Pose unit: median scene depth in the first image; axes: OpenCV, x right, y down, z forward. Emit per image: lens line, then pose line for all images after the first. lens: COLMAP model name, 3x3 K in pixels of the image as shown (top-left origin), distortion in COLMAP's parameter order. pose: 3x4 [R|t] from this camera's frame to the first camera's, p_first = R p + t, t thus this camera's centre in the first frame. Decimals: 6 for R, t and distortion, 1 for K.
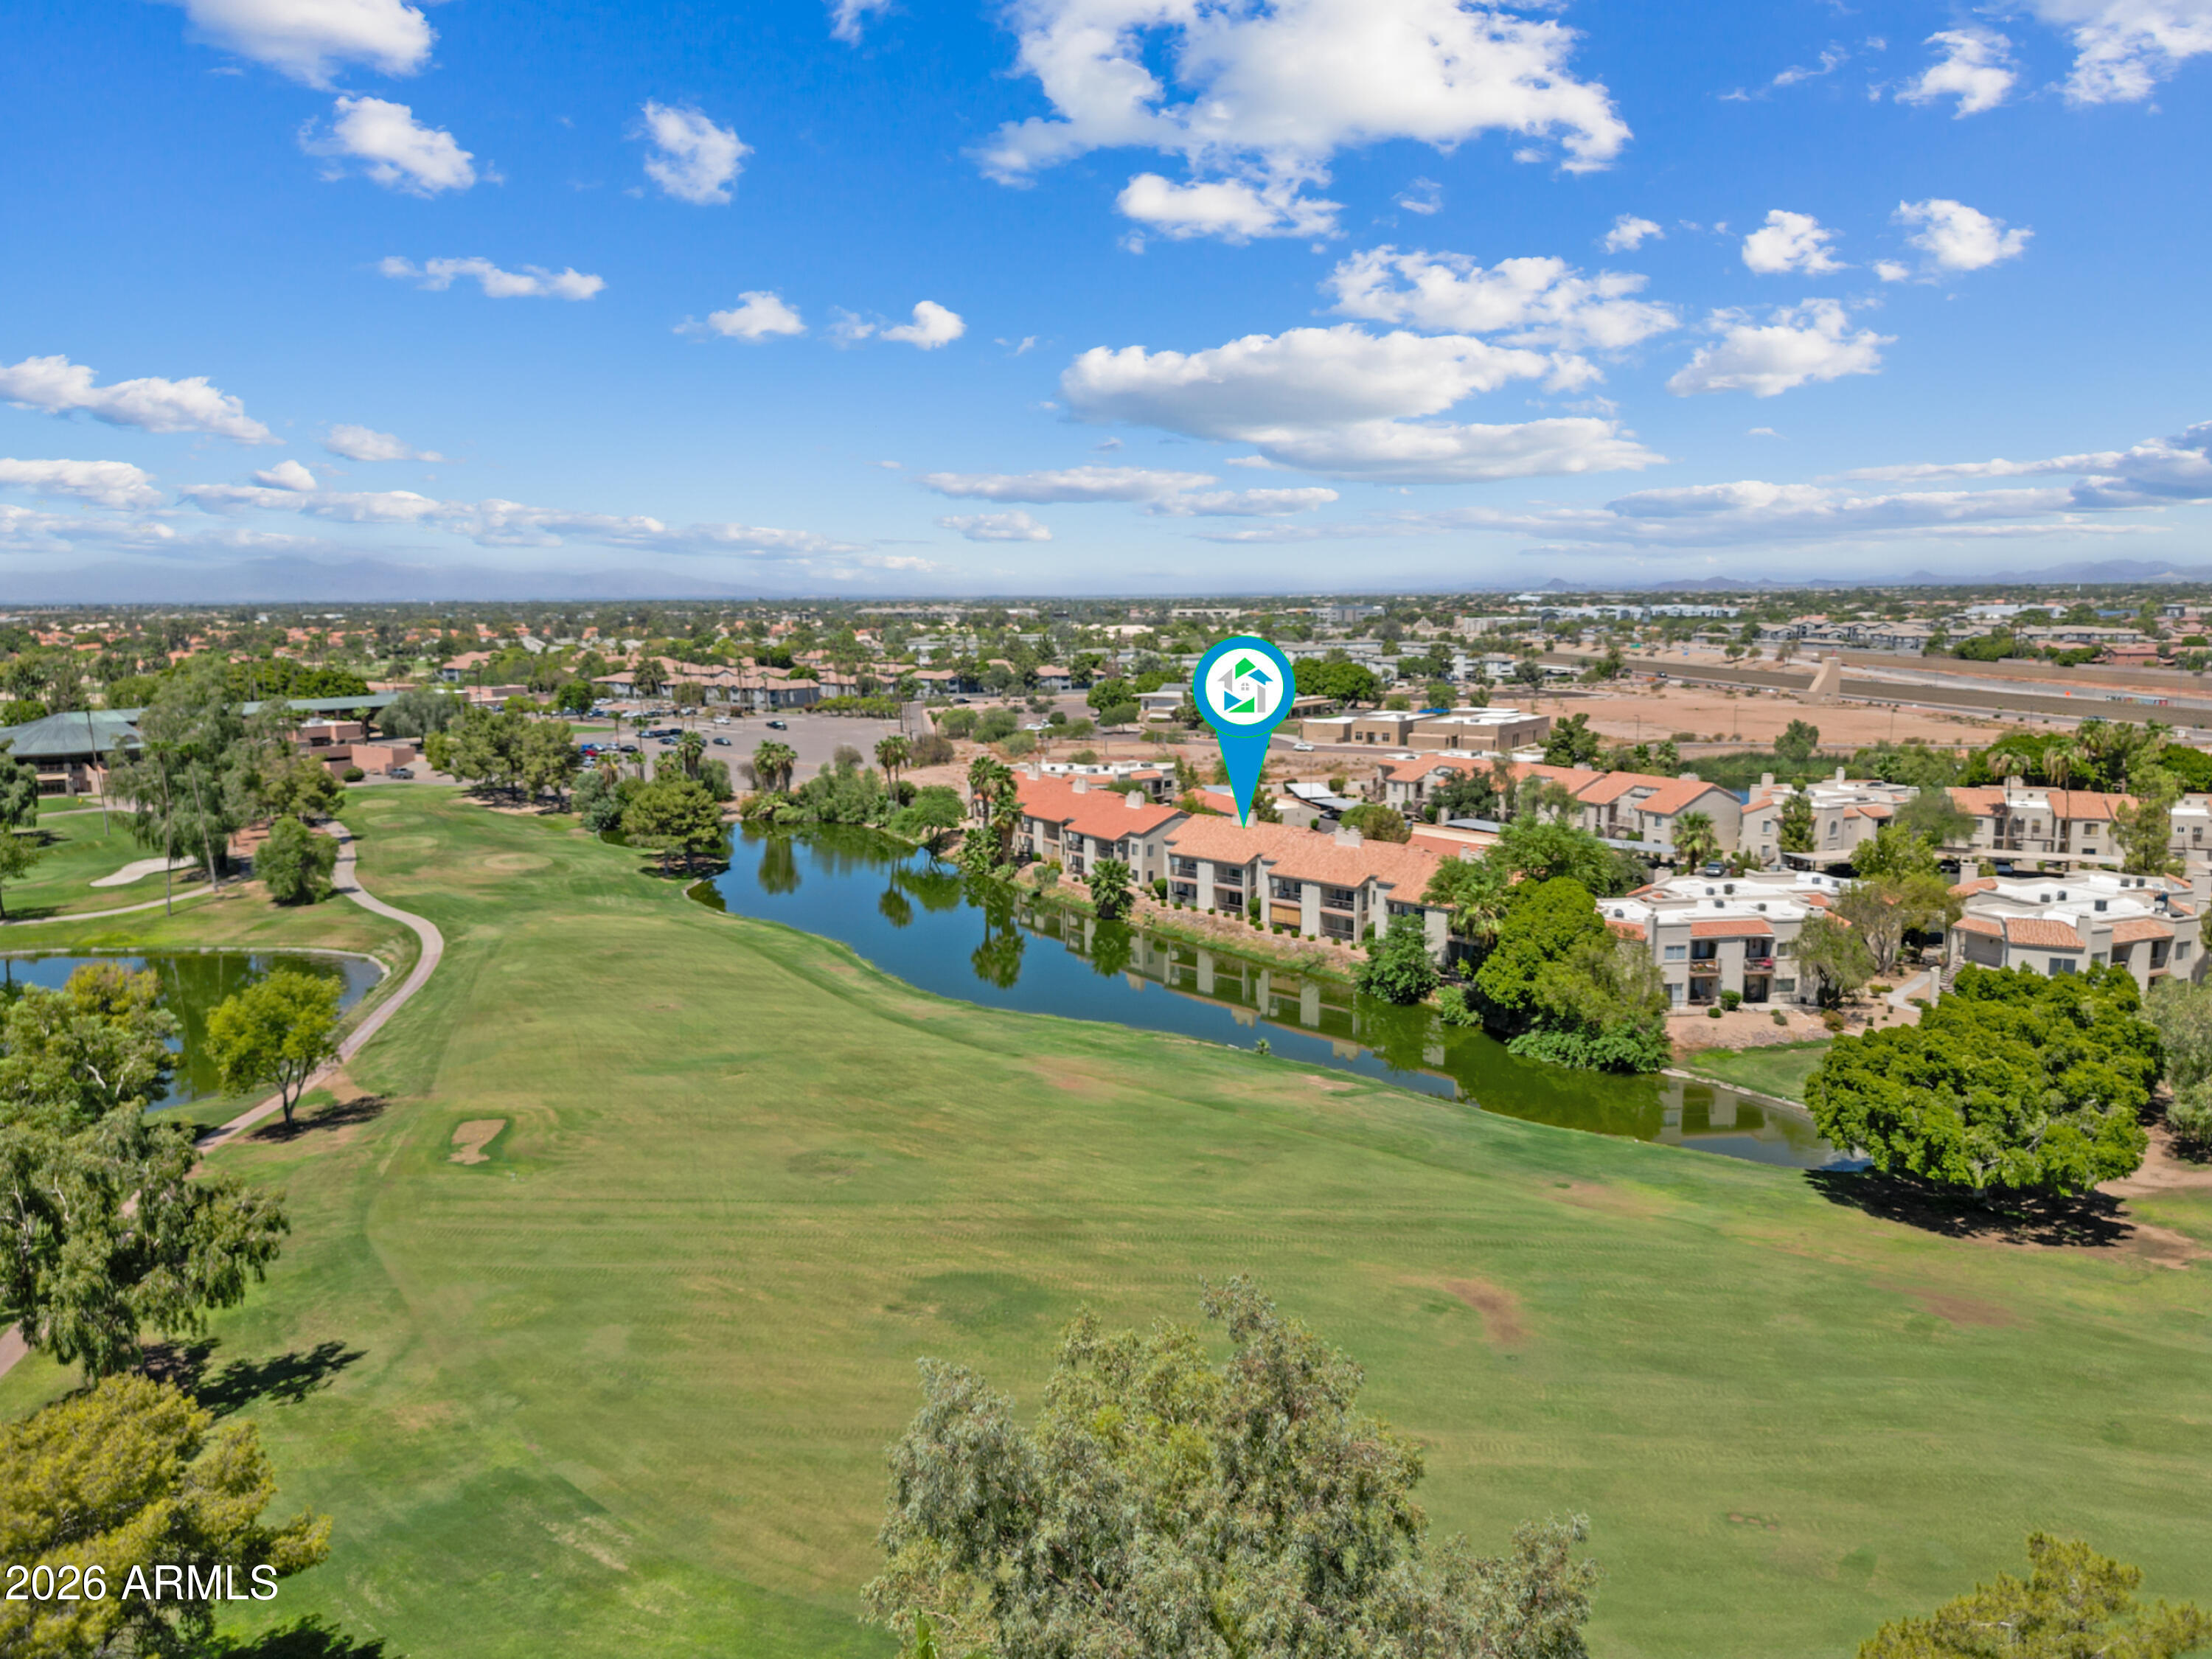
lens RADIAL K [[1568.3, 0, 1106.0], [0, 1568.3, 829.5], [0, 0, 1]] dist [0.051503, -0.055093]
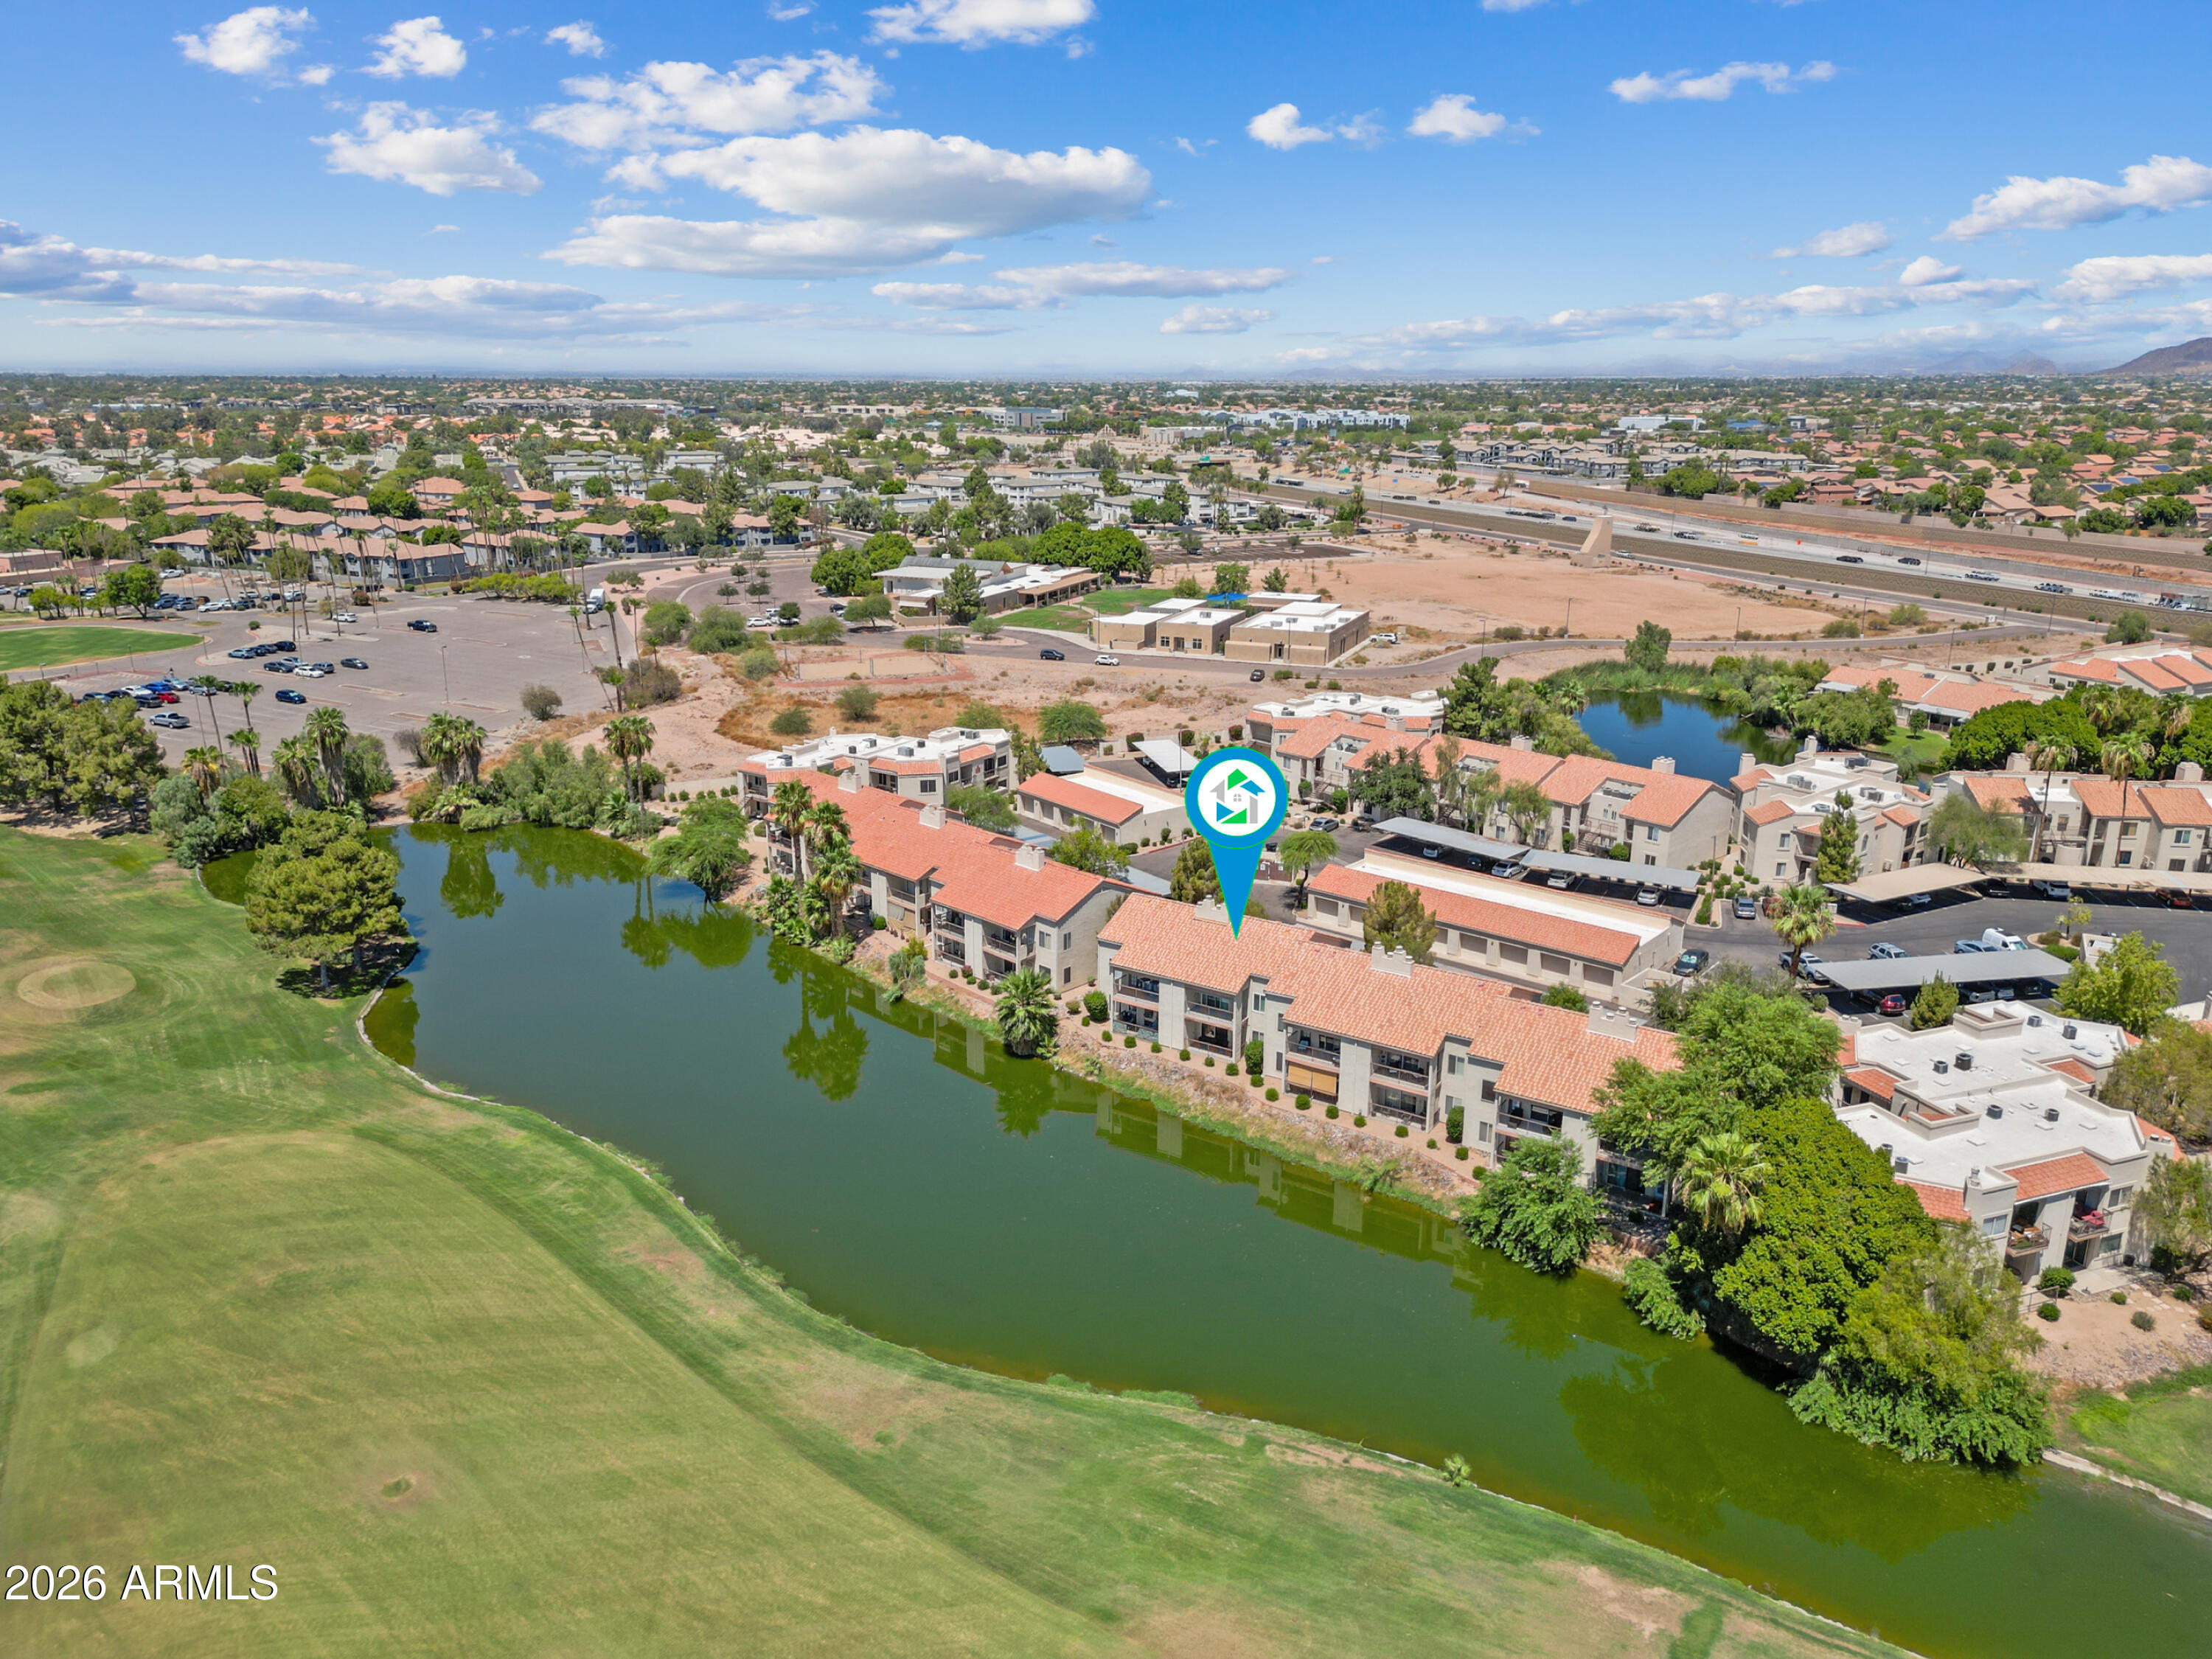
lens RADIAL K [[1568.3, 0, 1106.0], [0, 1568.3, 829.5], [0, 0, 1]] dist [0.051503, -0.055093]
pose [[0.975598, -0.048056, 0.214240, -0.094646], [0.019458, 0.990838, 0.133646, -0.119312], [-0.218700, -0.126216, 0.967595, 0.279791]]
